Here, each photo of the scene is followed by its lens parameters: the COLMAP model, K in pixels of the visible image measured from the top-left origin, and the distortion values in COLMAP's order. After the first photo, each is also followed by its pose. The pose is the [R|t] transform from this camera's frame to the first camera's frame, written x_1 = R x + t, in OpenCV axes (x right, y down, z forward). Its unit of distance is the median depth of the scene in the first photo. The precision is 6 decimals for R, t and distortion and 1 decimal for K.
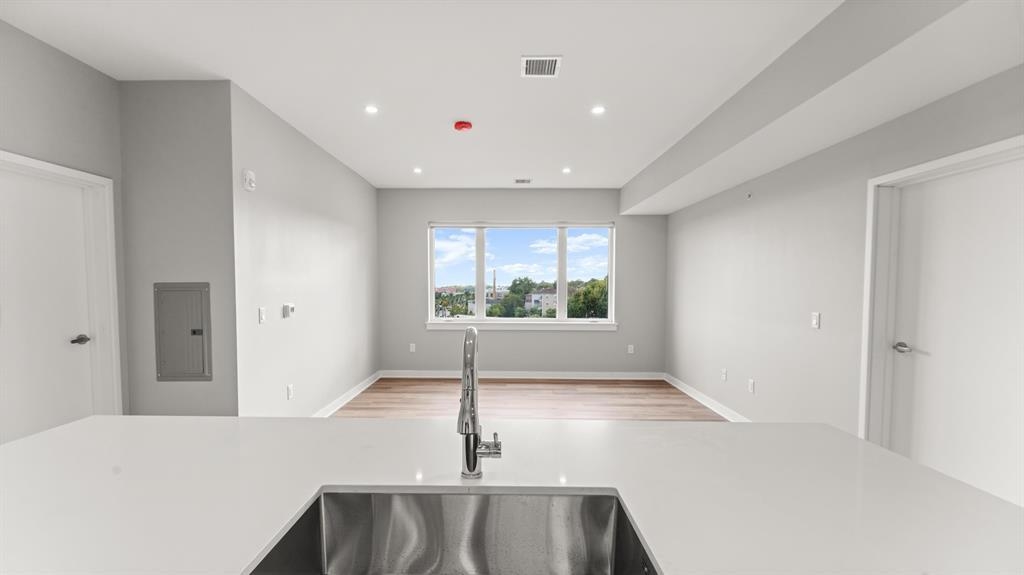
lens RADIAL K [[433.7, 0, 509.3], [0, 433.7, 301.4], [0, 0, 1]] dist [0.003056, 0.000576]
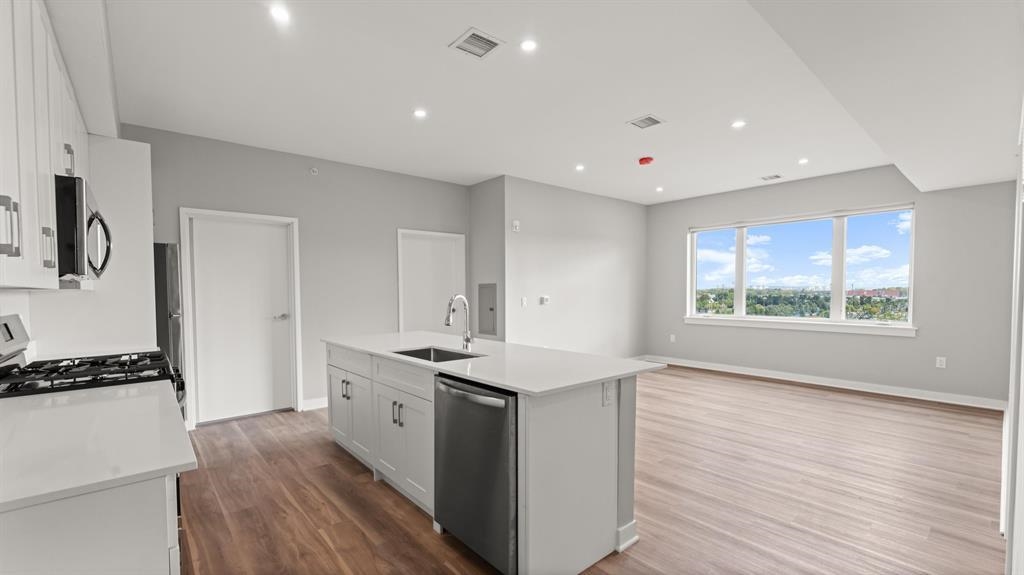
lens RADIAL K [[433.7, 0, 500.1], [0, 433.7, 302.5], [0, 0, 1]] dist [0.003056, 0.000576]
pose [[0.655679, 0.015693, -0.754876, 0.366986], [-0.019236, 0.999807, 0.004076, 0.015478], [0.754794, 0.011848, 0.655855, -0.110768]]
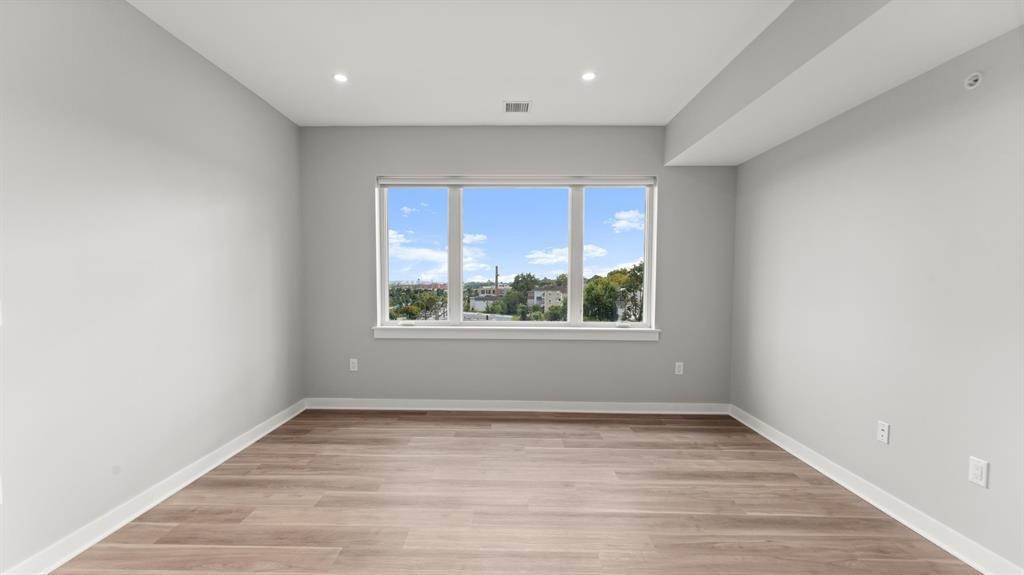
lens RADIAL K [[433.7, 0, 508.3], [0, 433.7, 289.5], [0, 0, 1]] dist [0.003056, 0.000576]
pose [[0.999957, 0.003126, -0.008695, 0.024553], [-0.003295, 0.999806, -0.019414, 0.002094], [0.008632, 0.019441, 0.999774, 0.357032]]
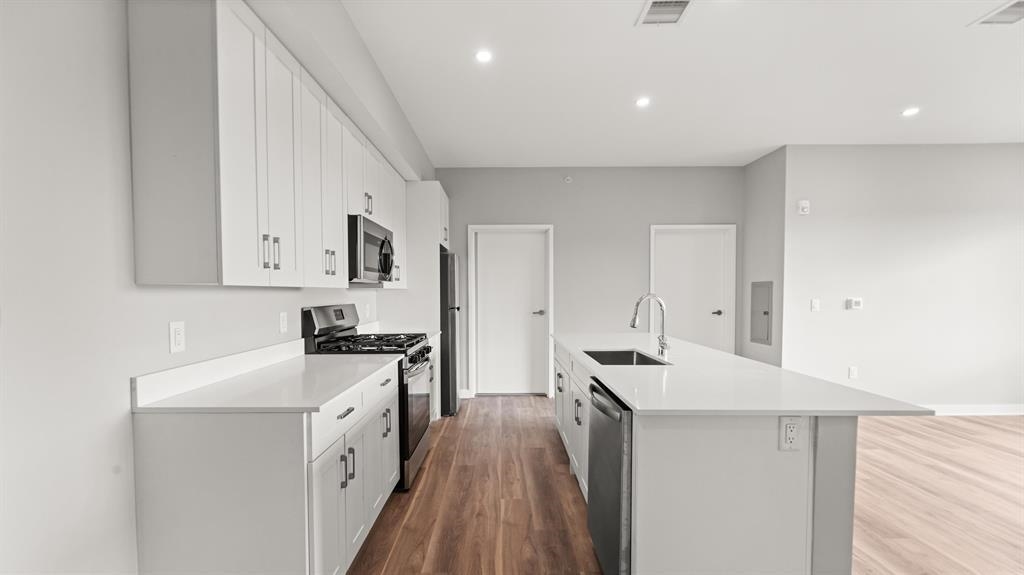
lens RADIAL K [[433.7, 0, 501.4], [0, 433.7, 302.2], [0, 0, 1]] dist [0.003056, 0.000576]
pose [[0.015582, 0.024440, -0.999580, 0.407142], [-0.032869, 0.999173, 0.023917, 0.012212], [0.999338, 0.032482, 0.016373, 0.009985]]
